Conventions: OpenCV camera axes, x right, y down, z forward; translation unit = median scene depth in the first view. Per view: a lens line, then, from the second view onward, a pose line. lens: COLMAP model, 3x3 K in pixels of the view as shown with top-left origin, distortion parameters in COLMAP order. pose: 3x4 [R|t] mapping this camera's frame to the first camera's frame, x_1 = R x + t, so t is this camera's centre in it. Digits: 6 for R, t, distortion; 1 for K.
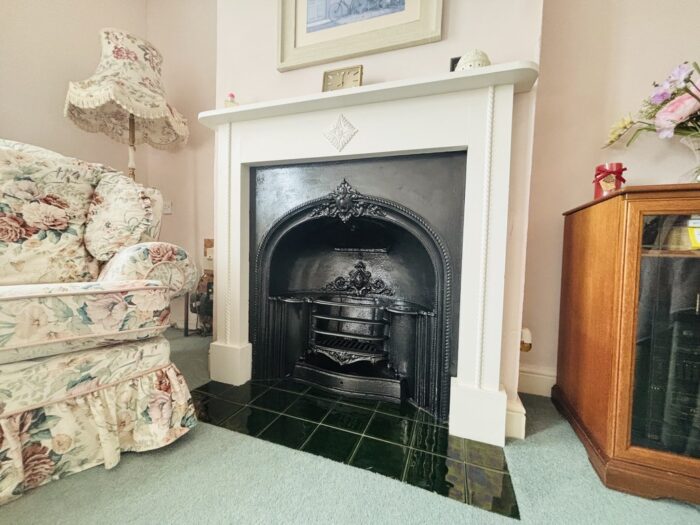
lens RADIAL K [[281.9, 0, 352.4], [0, 281.9, 257.9], [0, 0, 1]] dist [-0.001634, -0.000661]
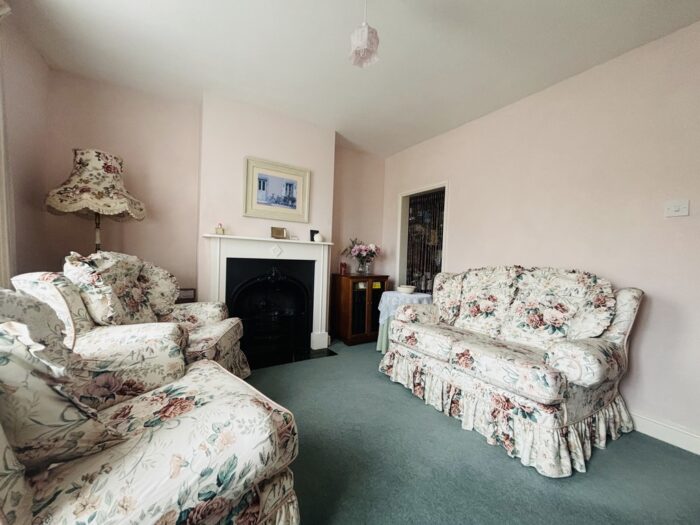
lens RADIAL K [[281.9, 0, 349.3], [0, 281.9, 263.6], [0, 0, 1]] dist [-0.001634, -0.000661]
pose [[0.628382, -0.021550, 0.777606, -1.591071], [0.016504, 0.999761, 0.014370, -0.336986], [-0.777730, 0.003804, 0.628587, -1.128676]]
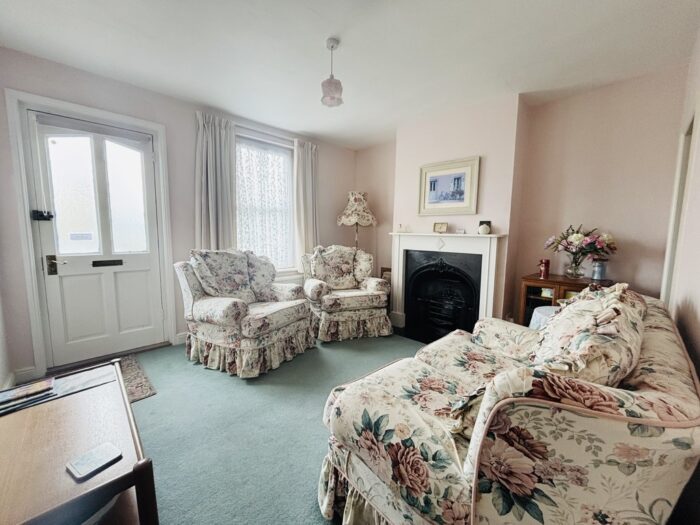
lens RADIAL K [[281.9, 0, 346.6], [0, 281.9, 260.8], [0, 0, 1]] dist [-0.001634, -0.000661]
pose [[0.899289, 0.026901, -0.436527, 0.352967], [-0.004809, 0.998654, 0.051635, -0.398782], [0.437329, -0.044336, 0.898208, -1.942059]]
